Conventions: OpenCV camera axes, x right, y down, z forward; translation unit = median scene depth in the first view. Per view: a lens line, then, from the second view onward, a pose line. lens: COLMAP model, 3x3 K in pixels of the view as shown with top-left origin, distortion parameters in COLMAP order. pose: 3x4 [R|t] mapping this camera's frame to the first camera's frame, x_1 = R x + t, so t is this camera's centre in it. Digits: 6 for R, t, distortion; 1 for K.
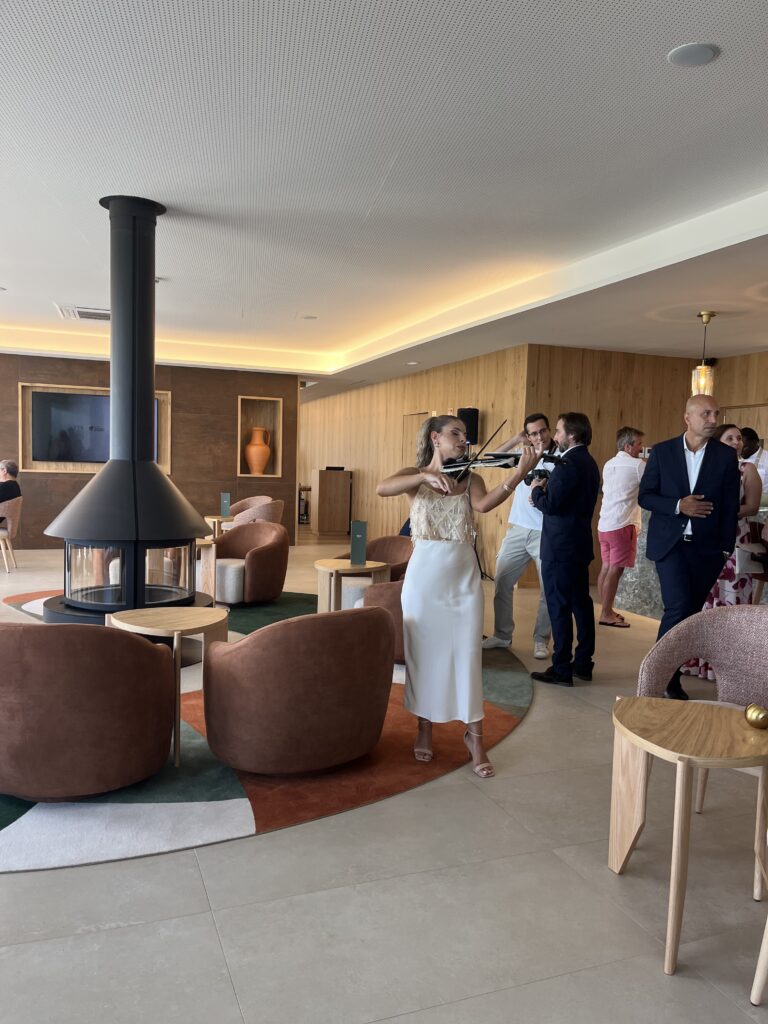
lens RADIAL K [[775.4, 0, 384.0], [0, 775.4, 512.0], [0, 0, 1]] dist [0.081386, -0.118344]
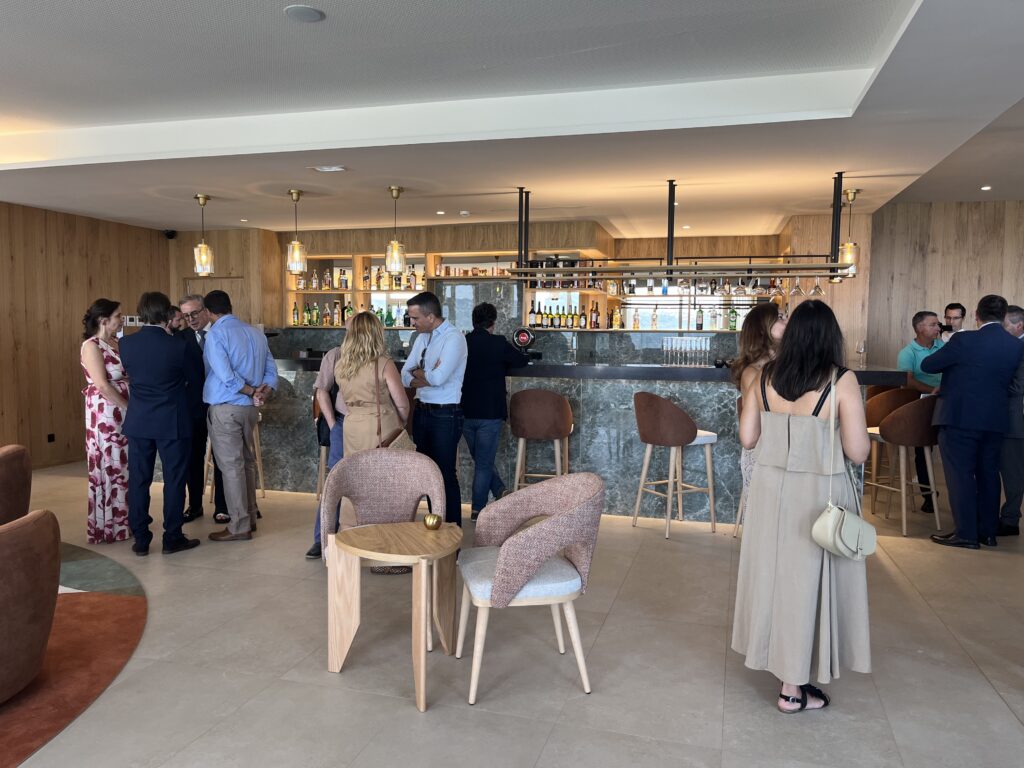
lens RADIAL K [[774.1, 0, 504.0], [0, 774.1, 385.6], [0, 0, 1]] dist [0.078059, -0.109207]
pose [[0.622273, -0.075734, 0.779128, -0.333737], [0.059658, 0.997002, 0.049265, -0.032813], [-0.780524, 0.015825, 0.624925, -0.003267]]
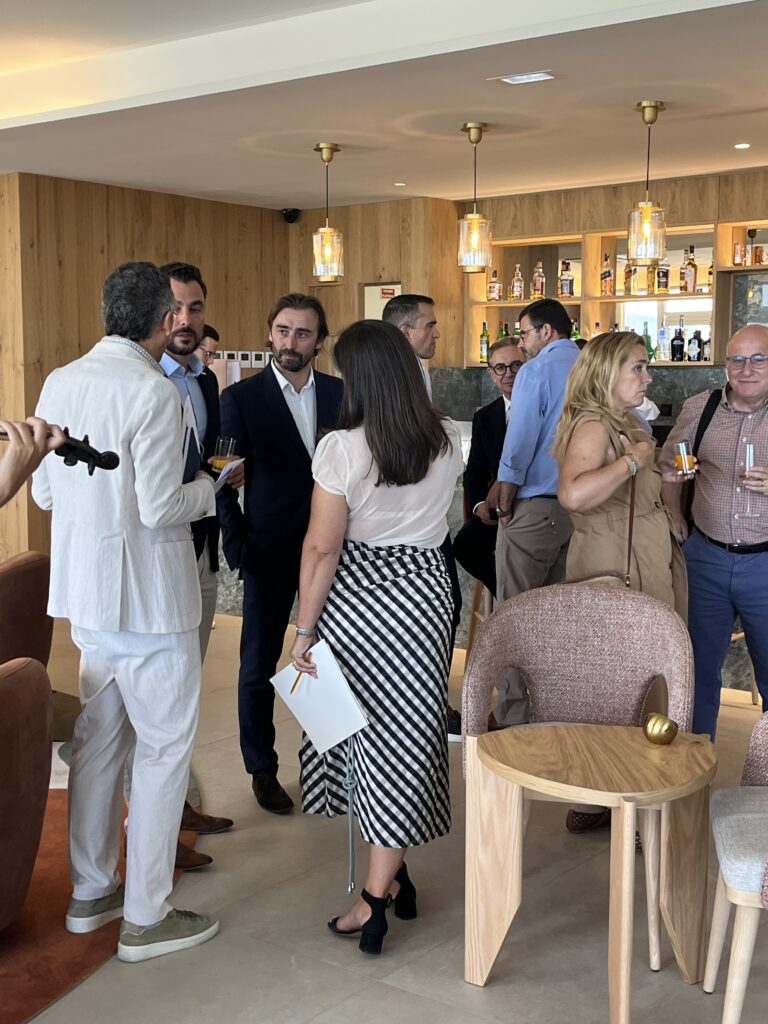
lens RADIAL K [[1348.2, 0, 384.0], [0, 1348.2, 512.0], [0, 0, 1]] dist [0.121541, -0.391542]
pose [[0.856372, -0.080794, 0.510000, -0.250715], [0.058187, 0.996491, 0.060159, -0.027236], [-0.513071, -0.021843, 0.858068, 0.007866]]
